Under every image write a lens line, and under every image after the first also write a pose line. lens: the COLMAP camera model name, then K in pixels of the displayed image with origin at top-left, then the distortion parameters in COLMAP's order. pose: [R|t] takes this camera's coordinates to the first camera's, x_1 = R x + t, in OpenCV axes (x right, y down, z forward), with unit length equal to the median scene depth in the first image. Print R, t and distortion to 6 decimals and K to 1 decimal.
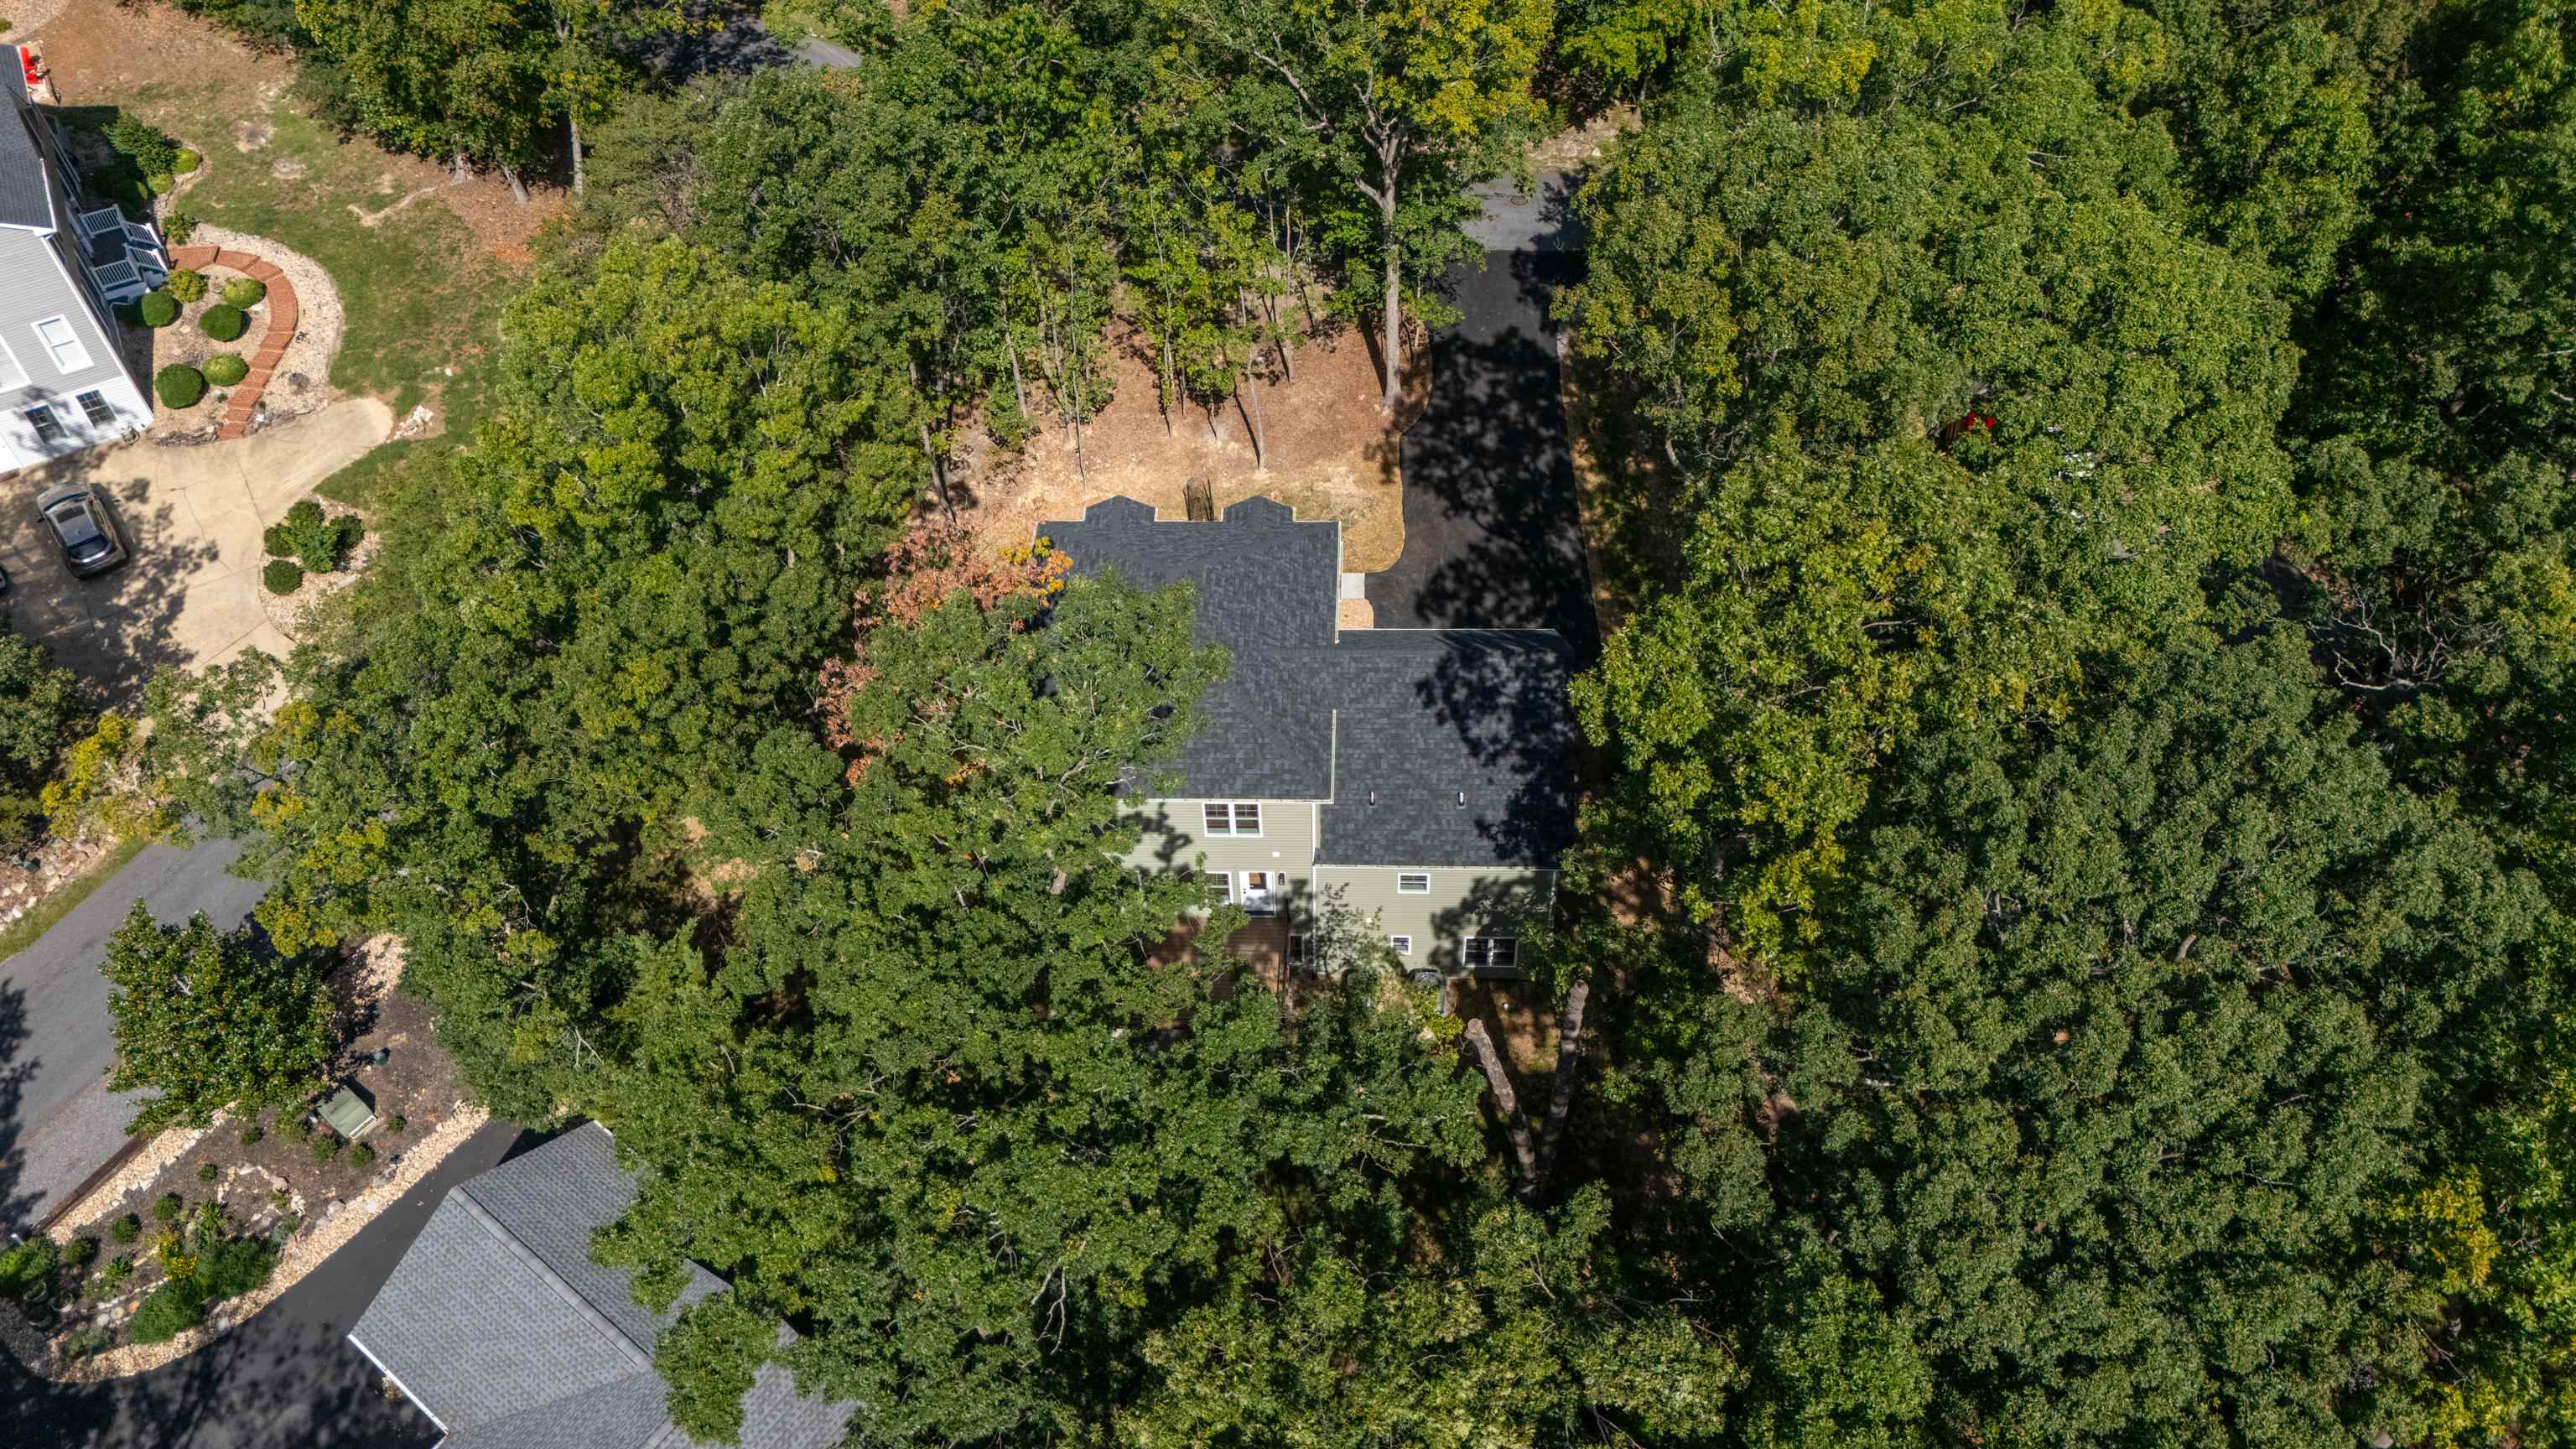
lens RADIAL K [[1811.9, 0, 1286.9], [0, 1811.9, 725.5], [0, 0, 1]] dist [0.033942, 0.001573]
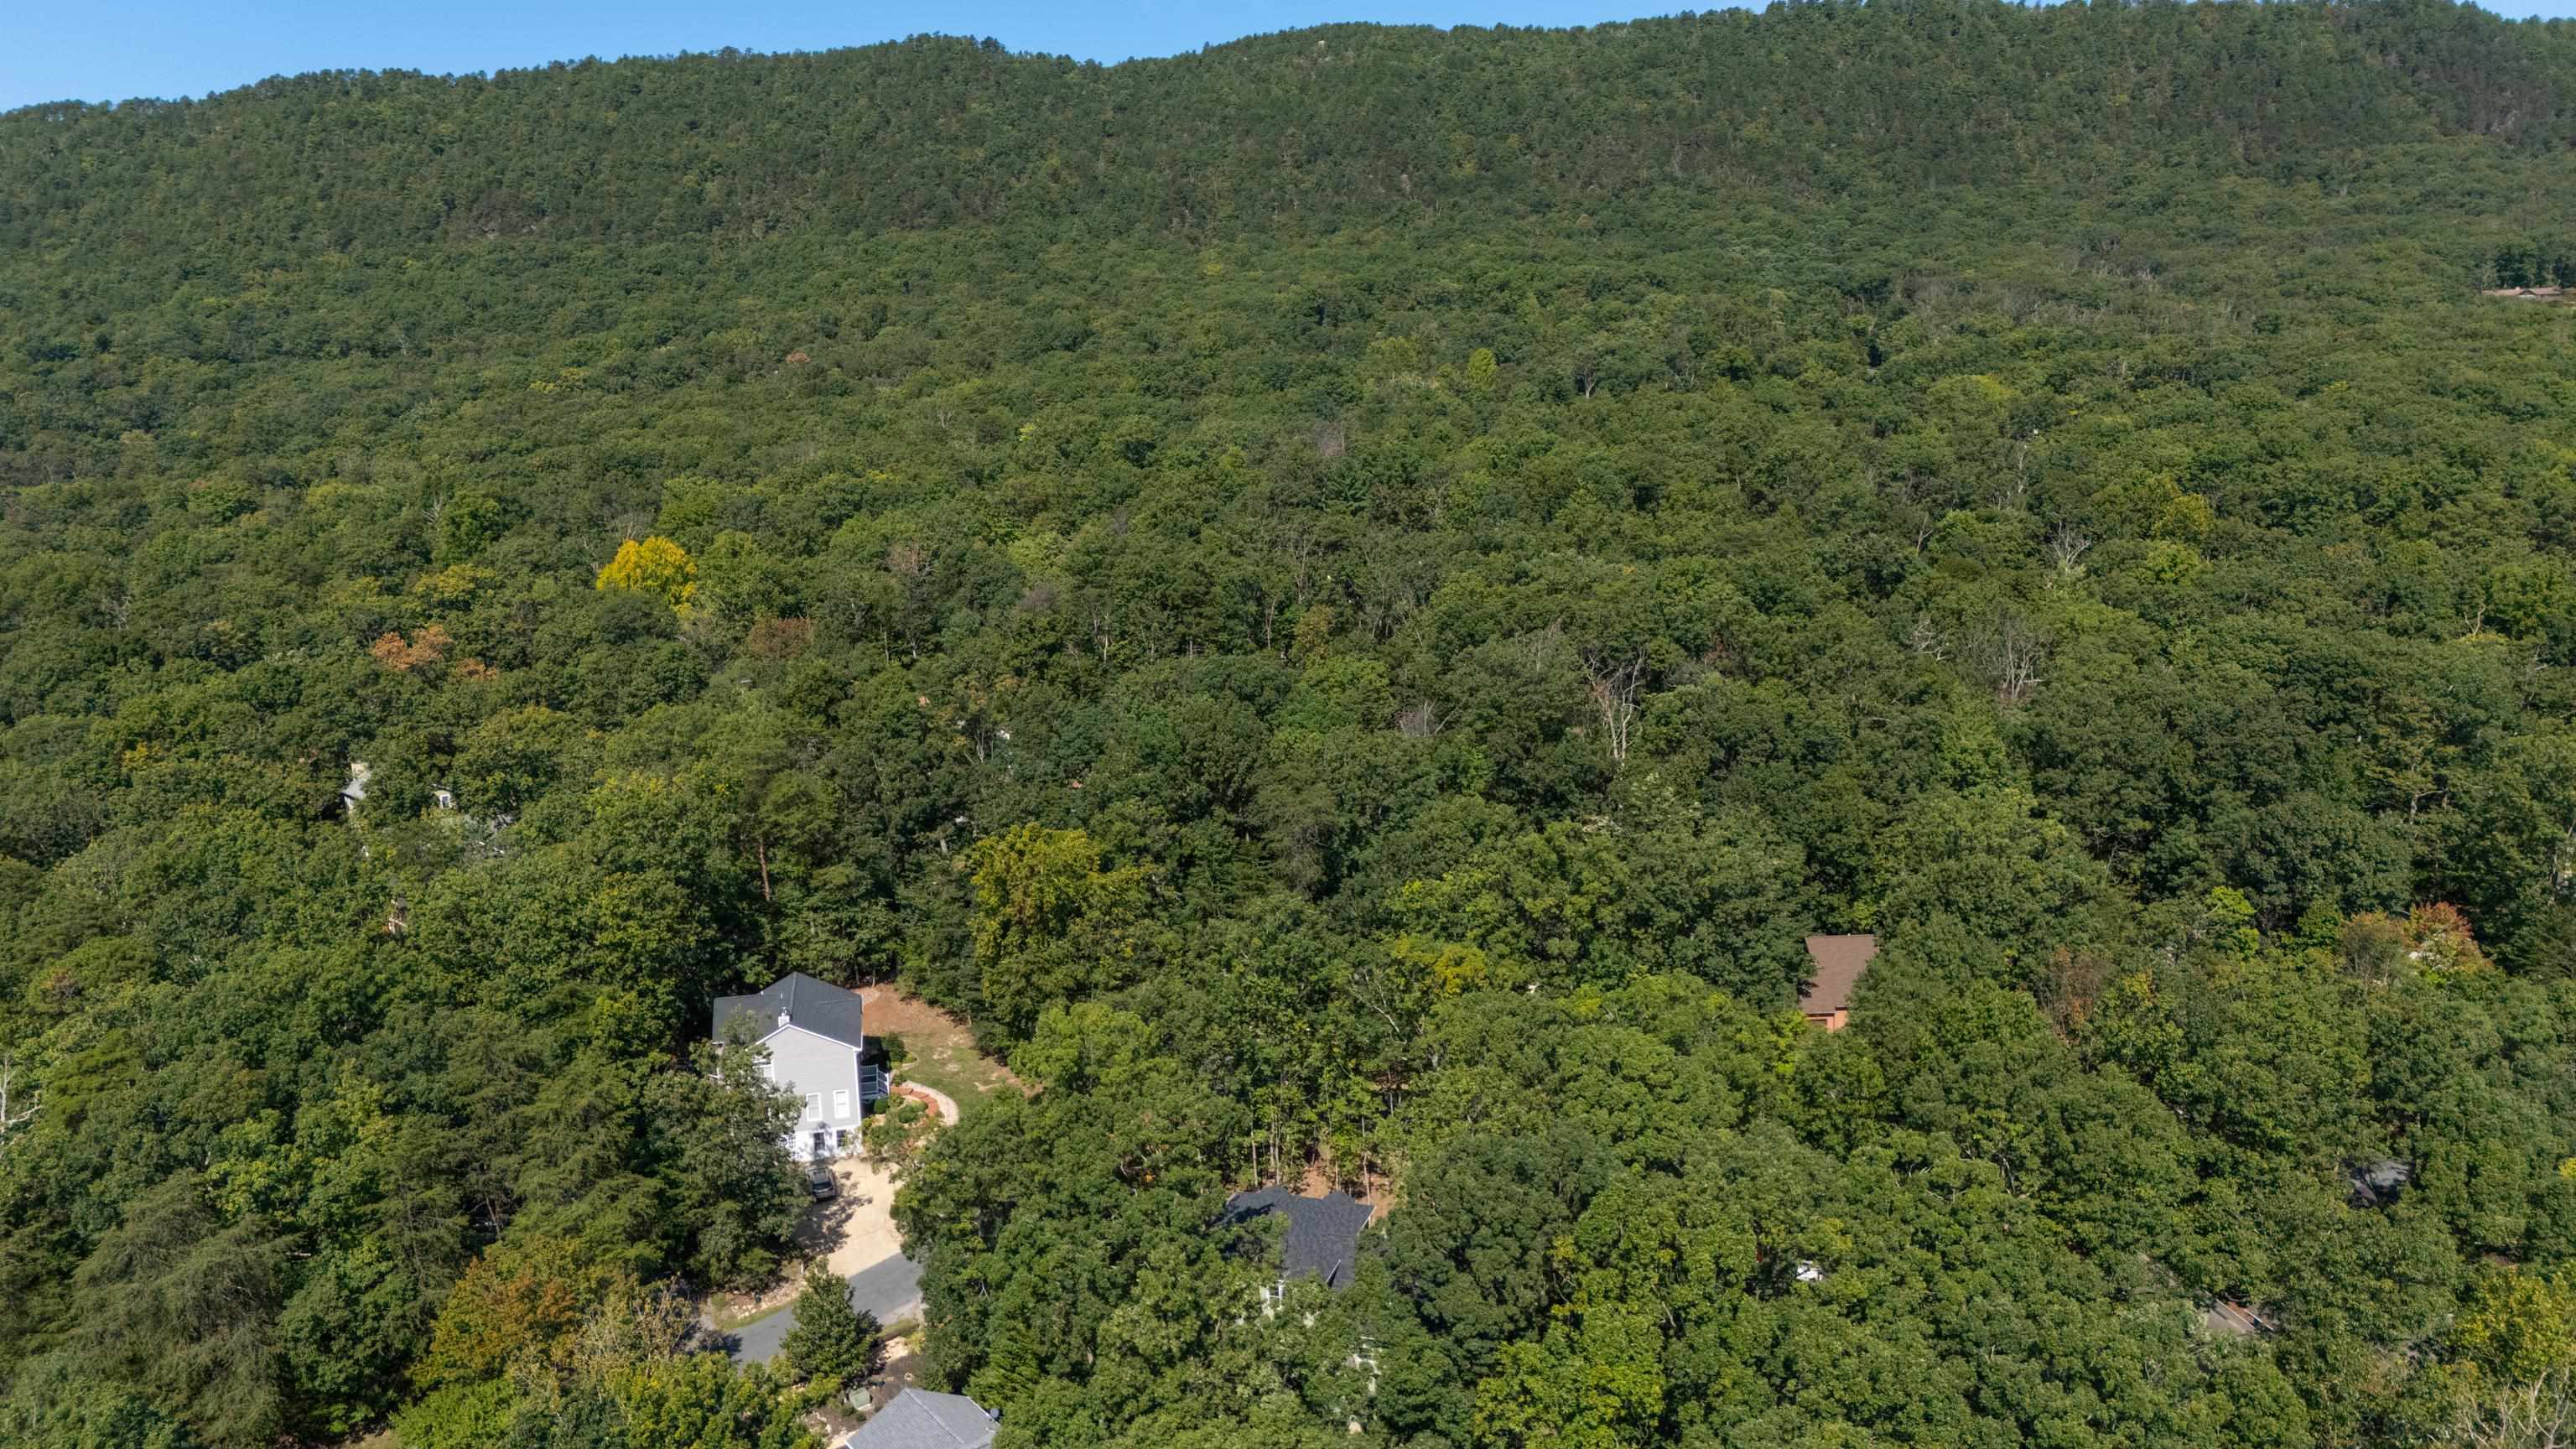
lens RADIAL K [[1811.9, 0, 1288.2], [0, 1811.9, 721.9], [0, 0, 1]] dist [0.033942, 0.001573]
pose [[0.958718, 0.014032, -0.284012, 0.427229], [-0.189953, 0.774850, -0.602930, 0.620164], [0.211607, 0.631989, 0.745528, -0.747336]]
